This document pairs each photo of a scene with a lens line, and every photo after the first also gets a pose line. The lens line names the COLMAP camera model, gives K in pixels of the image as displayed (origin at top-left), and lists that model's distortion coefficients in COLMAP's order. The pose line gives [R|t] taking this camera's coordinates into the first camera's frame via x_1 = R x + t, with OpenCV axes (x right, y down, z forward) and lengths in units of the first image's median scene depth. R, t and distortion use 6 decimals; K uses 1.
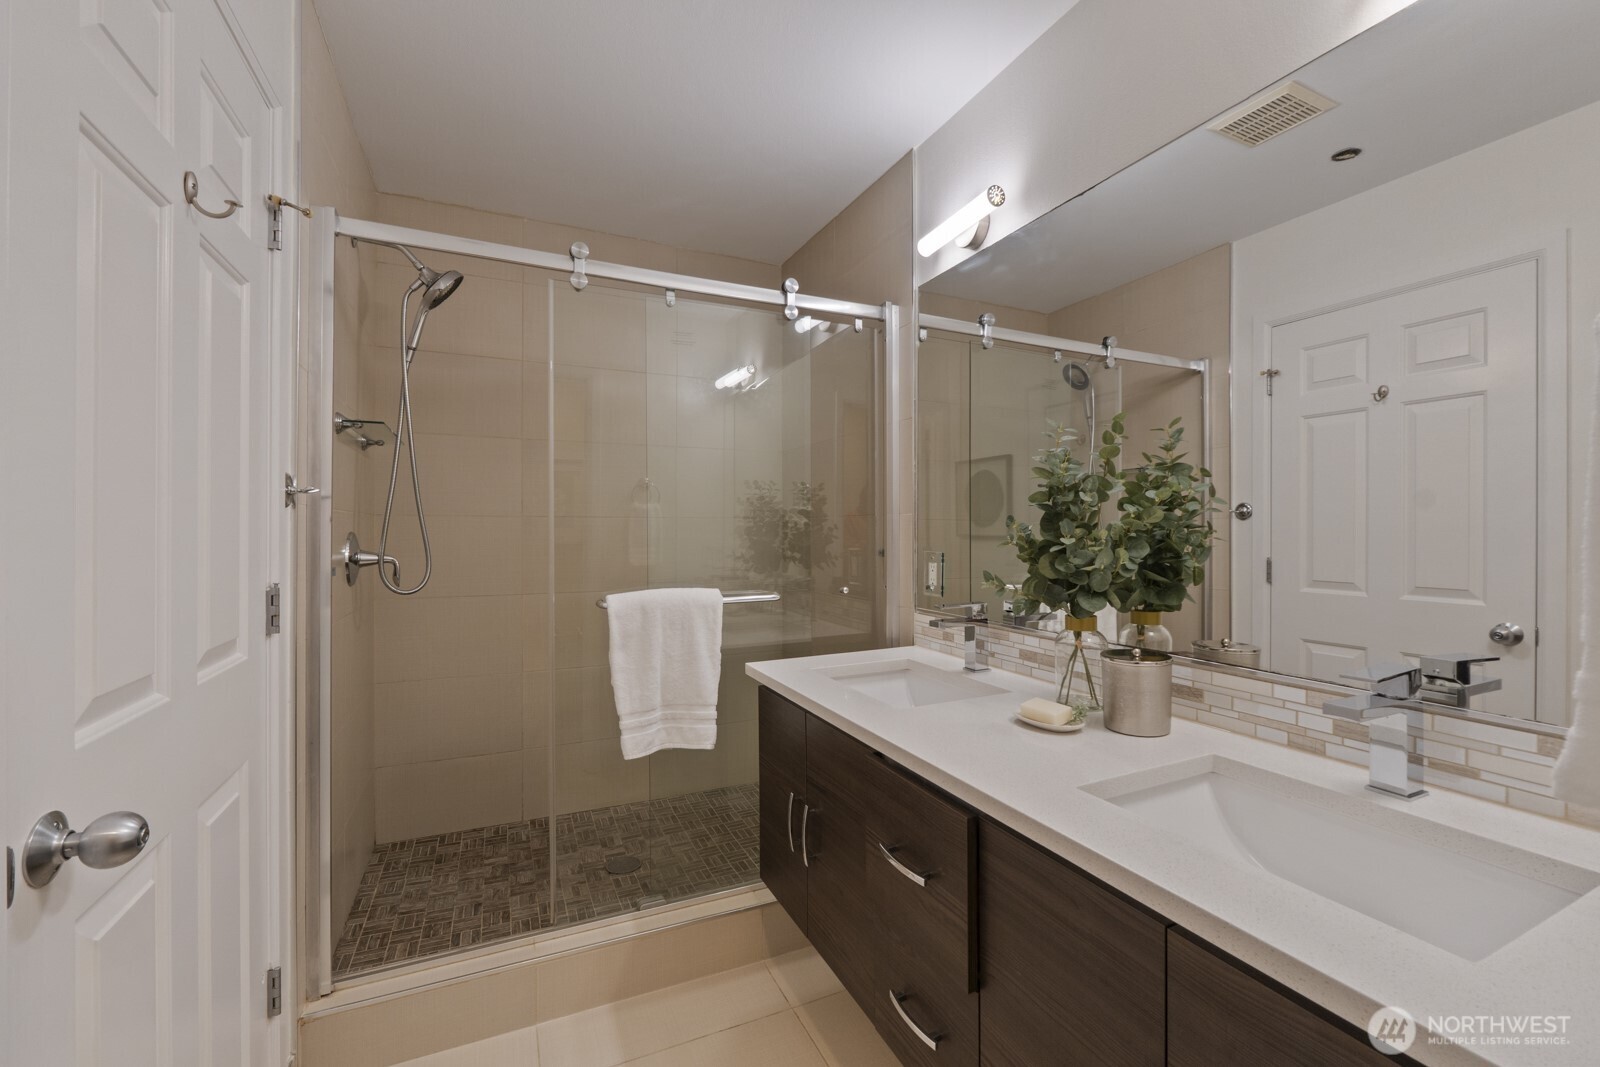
lens RADIAL K [[667.5, 0, 798.3], [0, 667.5, 529.0], [0, 0, 1]] dist [-0.000704, 0.000012]
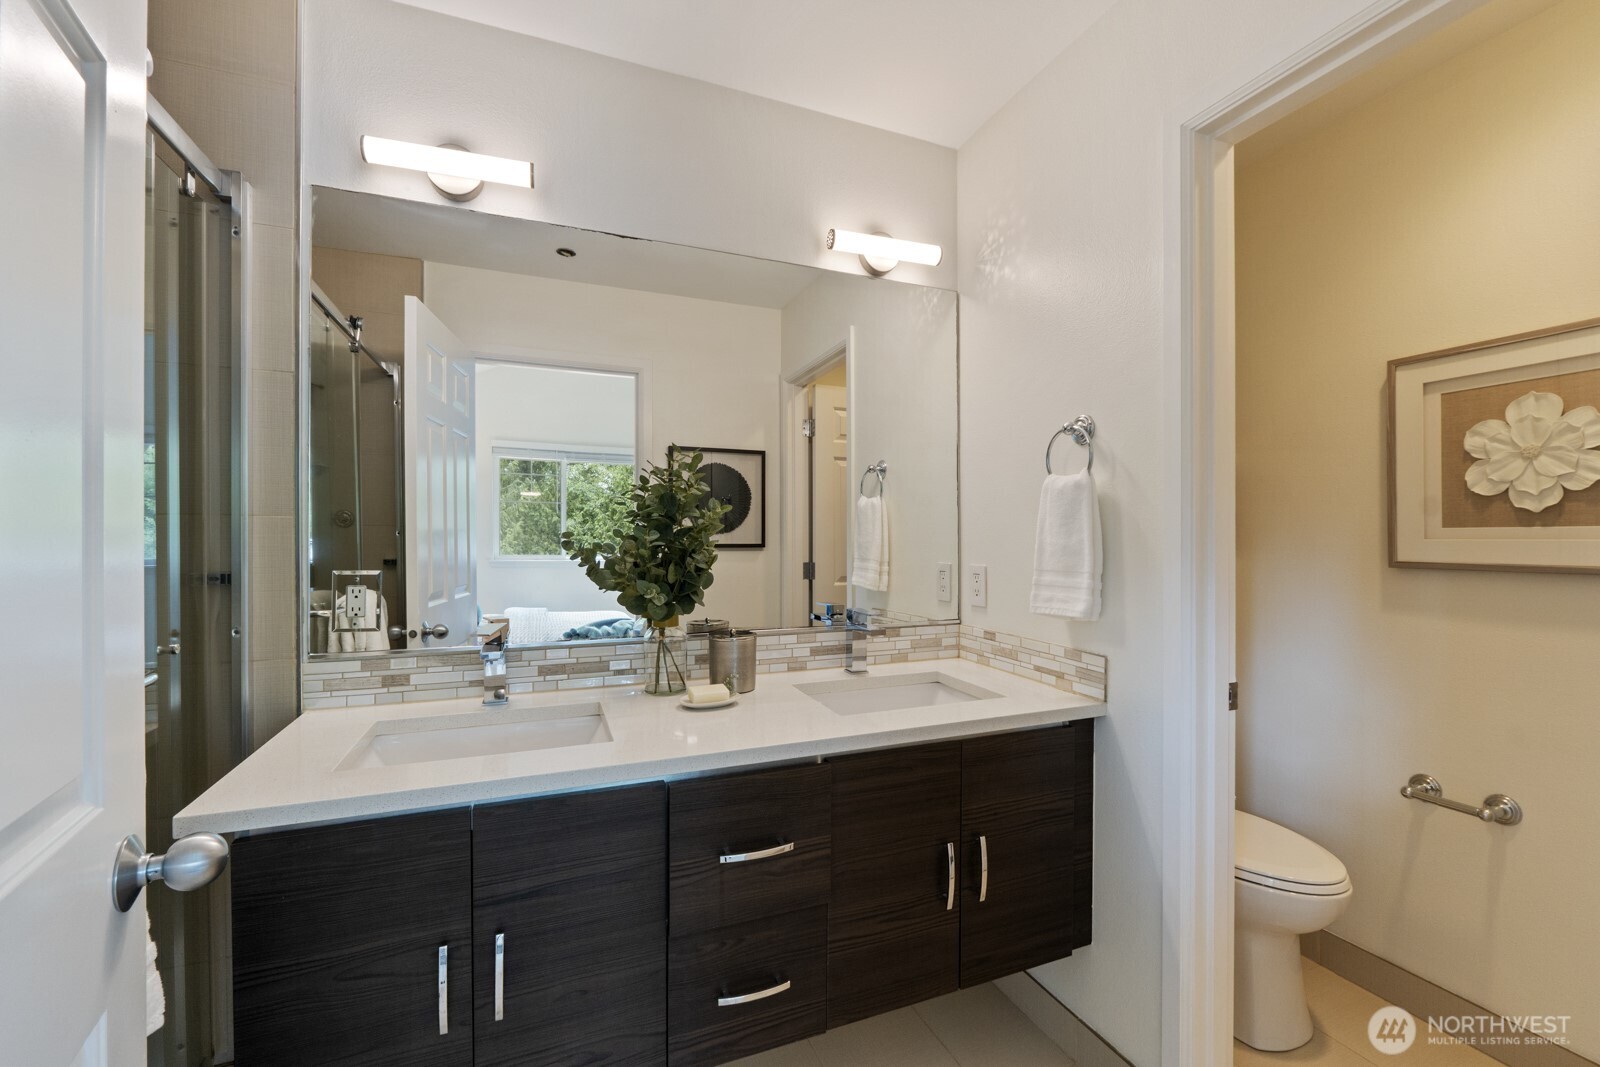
lens RADIAL K [[667.5, 0, 798.3], [0, 667.5, 529.0], [0, 0, 1]] dist [-0.000704, 0.000012]
pose [[0.070690, -0.000706, 0.997498, -0.608358], [-0.002706, 0.999996, 0.000899, -0.017623], [-0.997495, -0.002762, 0.070688, 0.579673]]
